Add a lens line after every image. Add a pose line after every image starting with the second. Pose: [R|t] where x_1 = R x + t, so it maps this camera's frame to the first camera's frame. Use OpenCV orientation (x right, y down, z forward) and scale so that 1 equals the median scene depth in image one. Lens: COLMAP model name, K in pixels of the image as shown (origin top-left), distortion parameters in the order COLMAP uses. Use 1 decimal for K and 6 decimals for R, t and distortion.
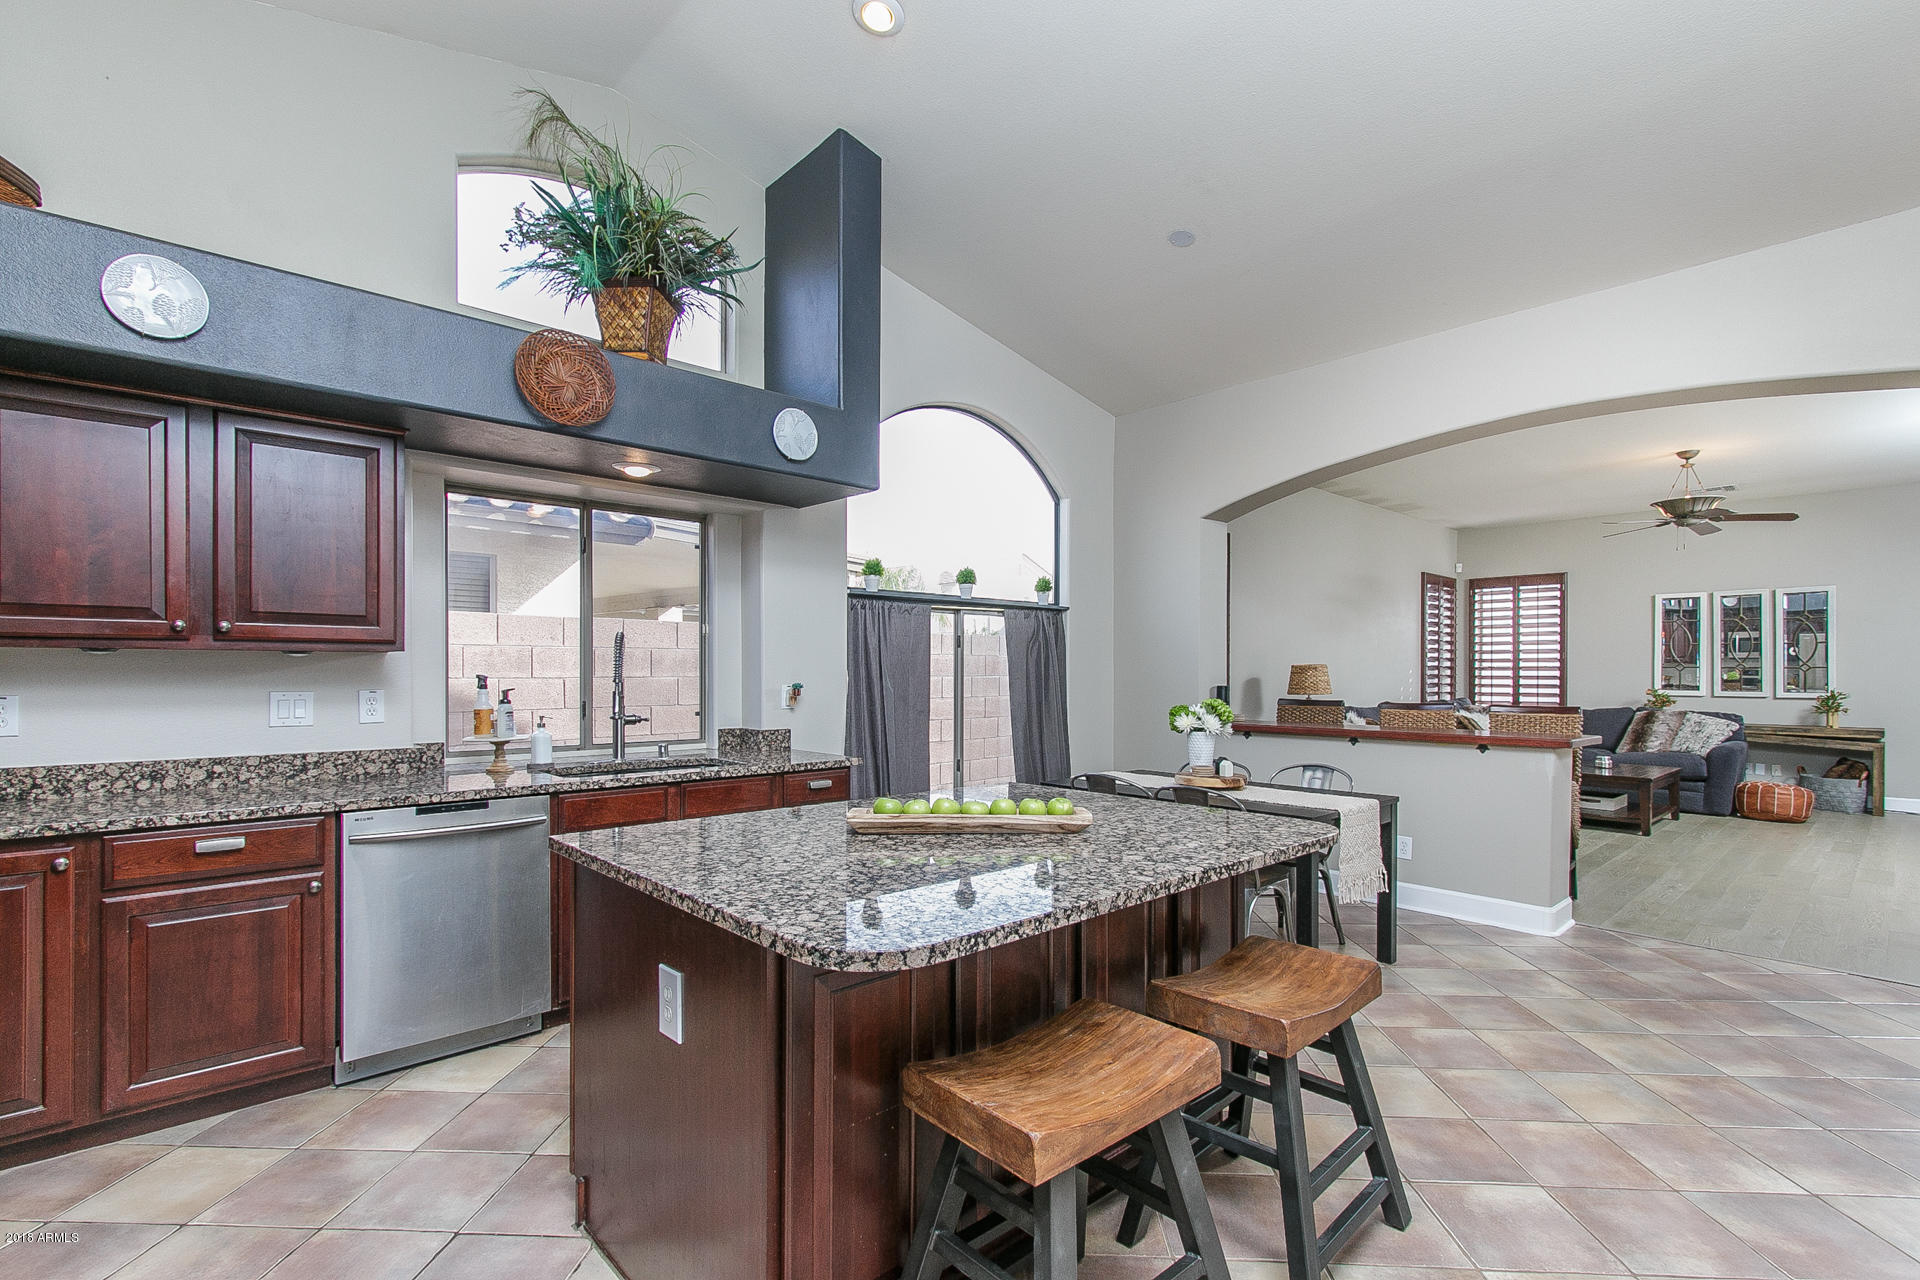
lens RADIAL K [[869.9, 0, 982.2], [0, 869.9, 670.1], [0, 0, 1]] dist [0.008616, -0.002685]
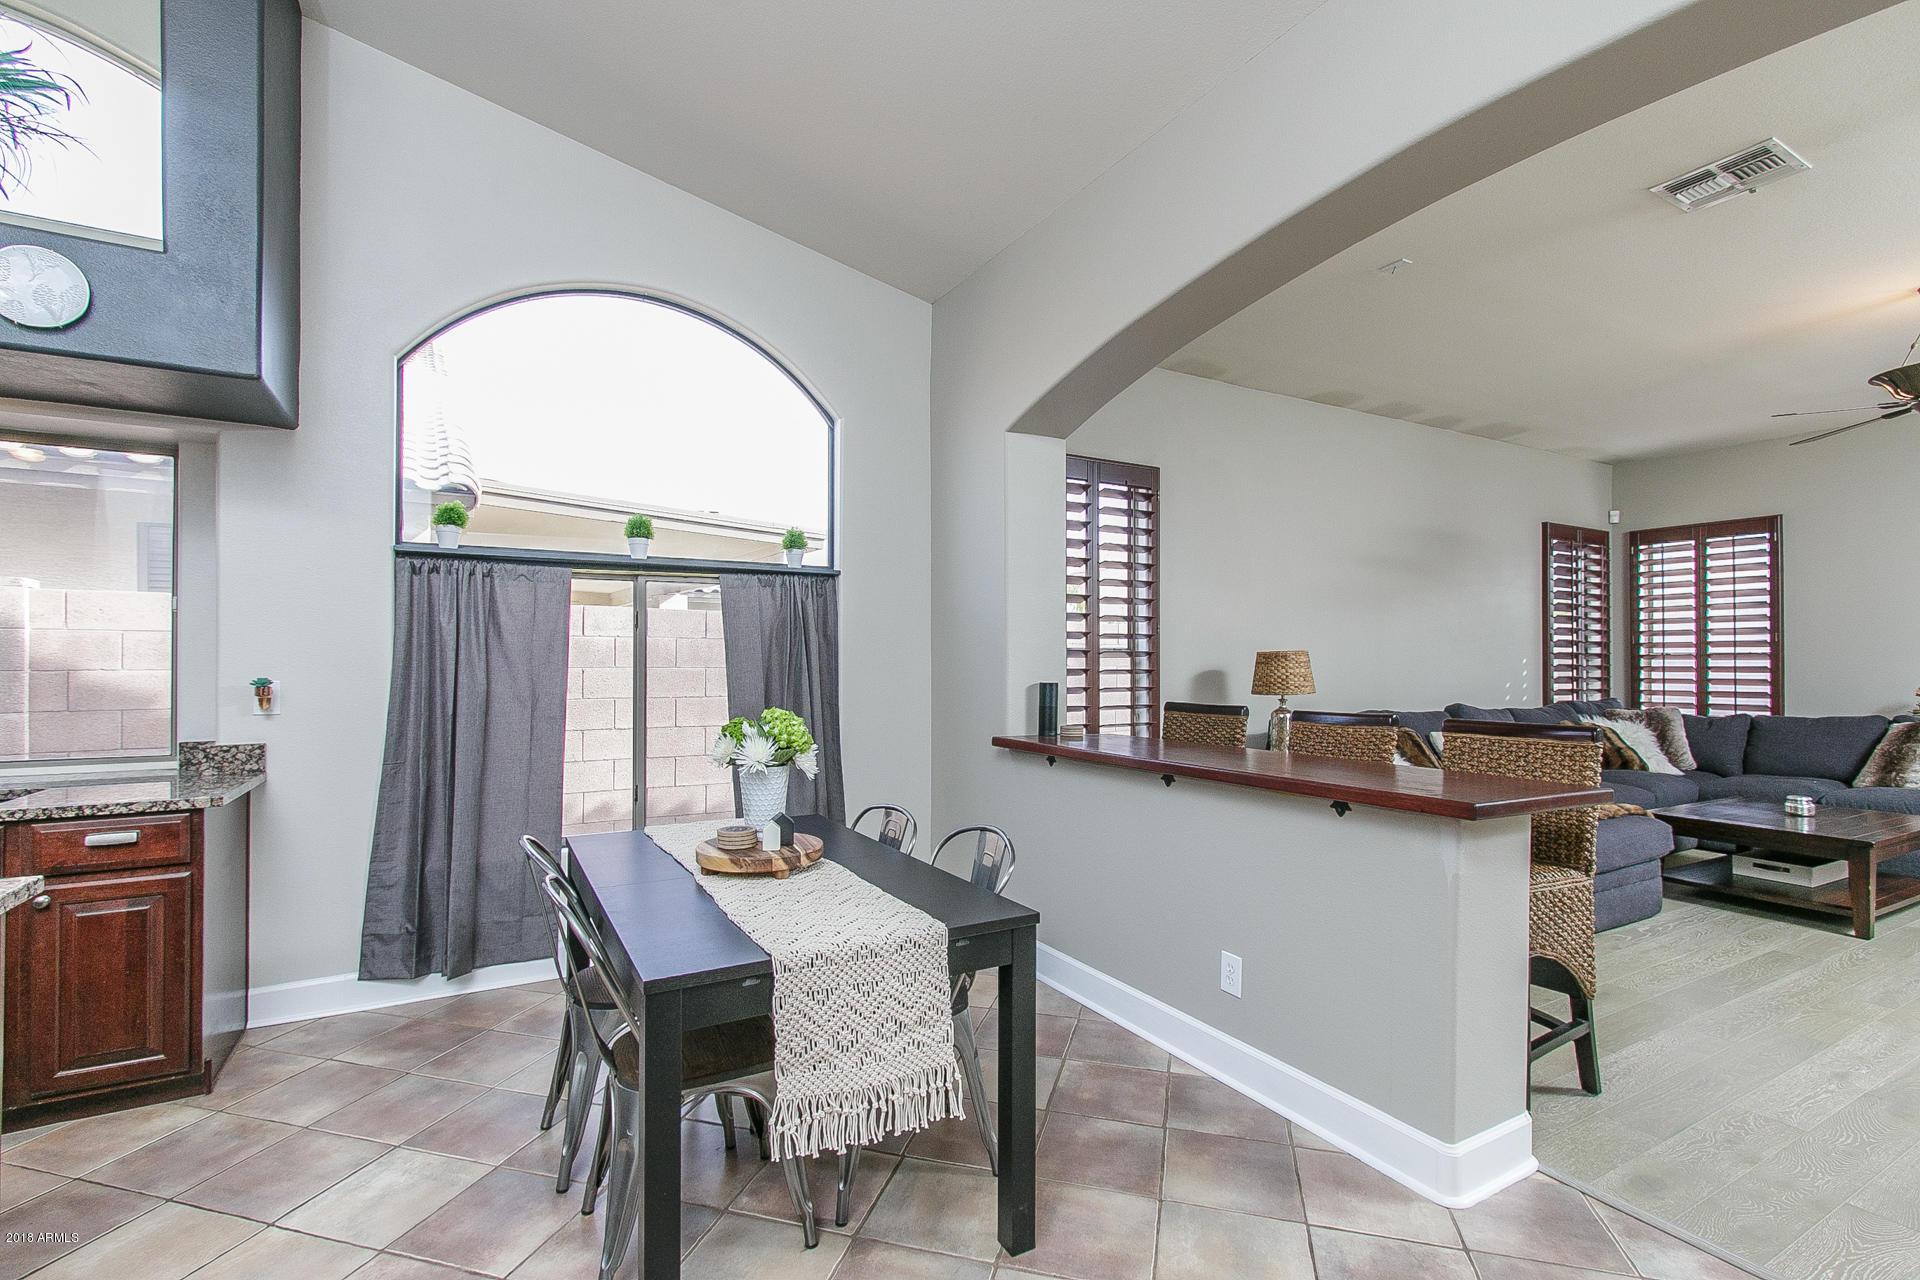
lens RADIAL K [[869.9, 0, 960.5], [0, 869.9, 648.2], [0, 0, 1]] dist [0.008616, -0.002685]
pose [[0.972145, -0.004673, -0.234335, 0.238486], [0.001359, 0.999897, -0.014299, 0.001014], [0.234378, 0.013582, 0.972051, 0.217677]]
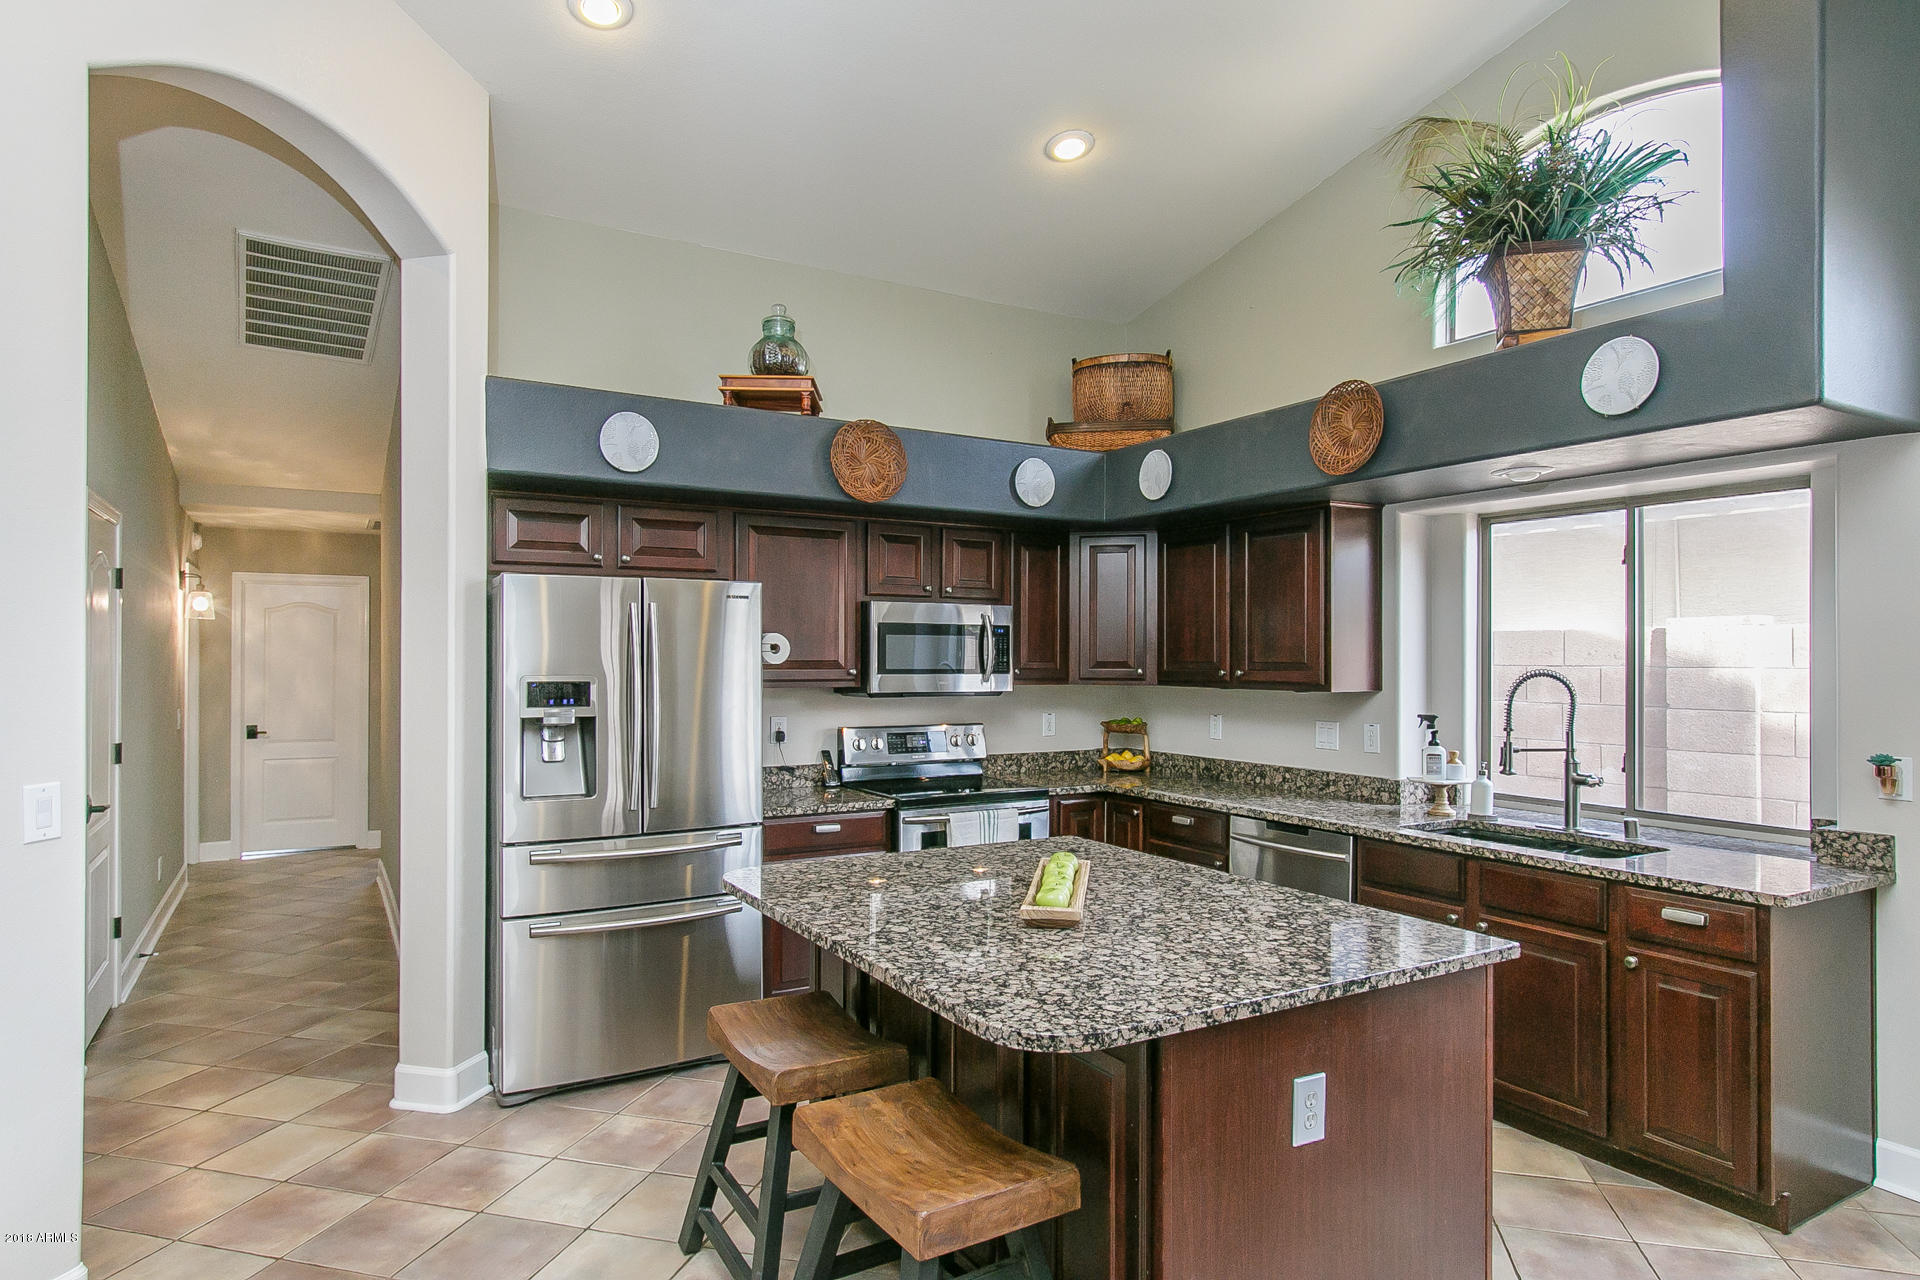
lens RADIAL K [[1103.9, 0, 940.0], [0, 1103.9, 659.5], [0, 0, 1]] dist [0.001546, -0.001838]
pose [[-0.232071, 0.000517, -0.972699, 0.294656], [-0.000456, 1.000000, 0.000641, -0.021805], [0.972699, 0.000593, -0.232071, 0.279501]]
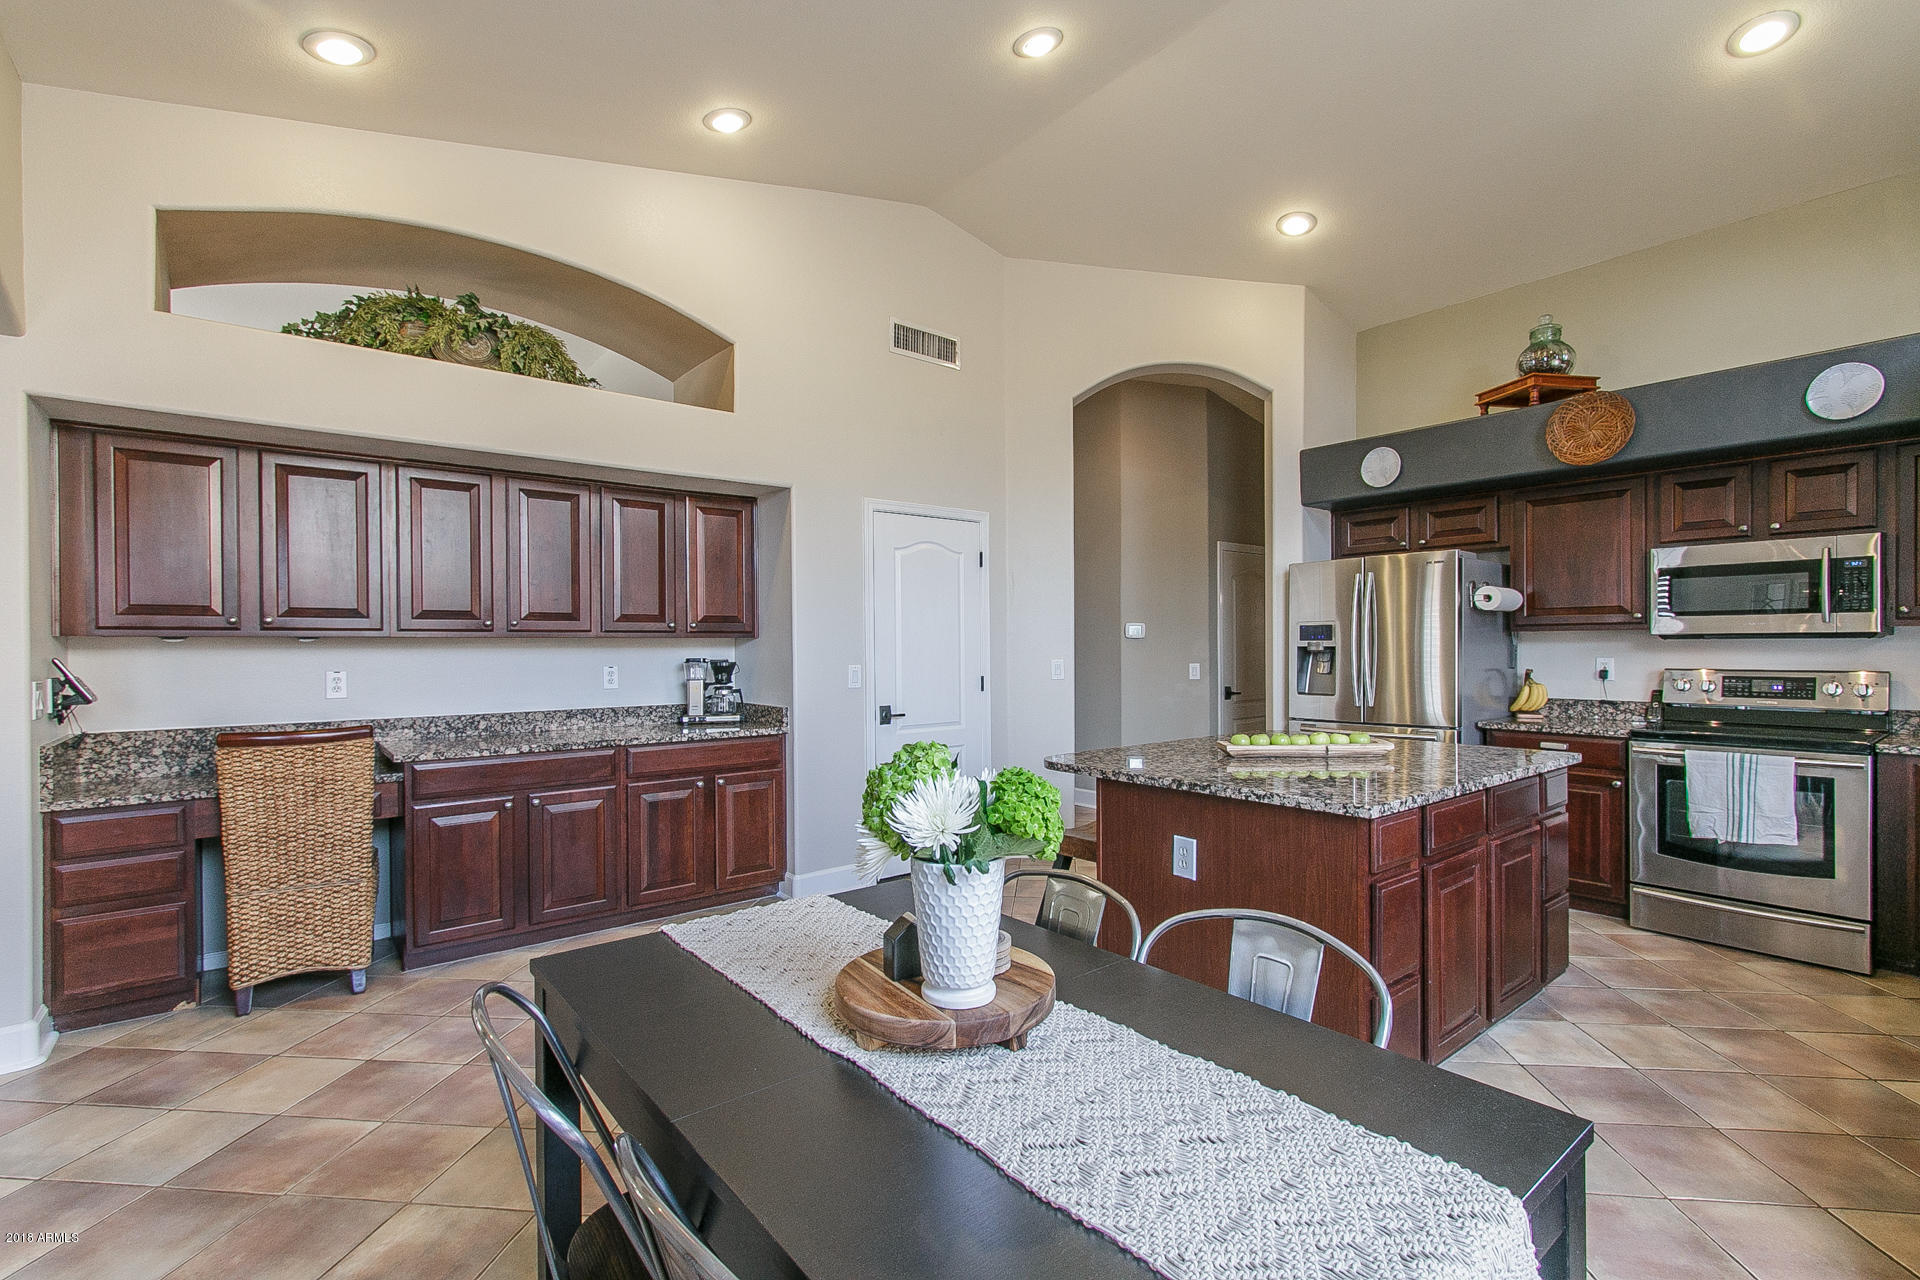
lens RADIAL K [[869.9, 0, 959.2], [0, 869.9, 651.8], [0, 0, 1]] dist [0.008616, -0.002685]
pose [[-0.996705, 0.004610, 0.080982, 0.104435], [0.004942, 0.999980, 0.003901, 0.000201], [-0.080963, 0.004288, -0.996708, 0.605275]]
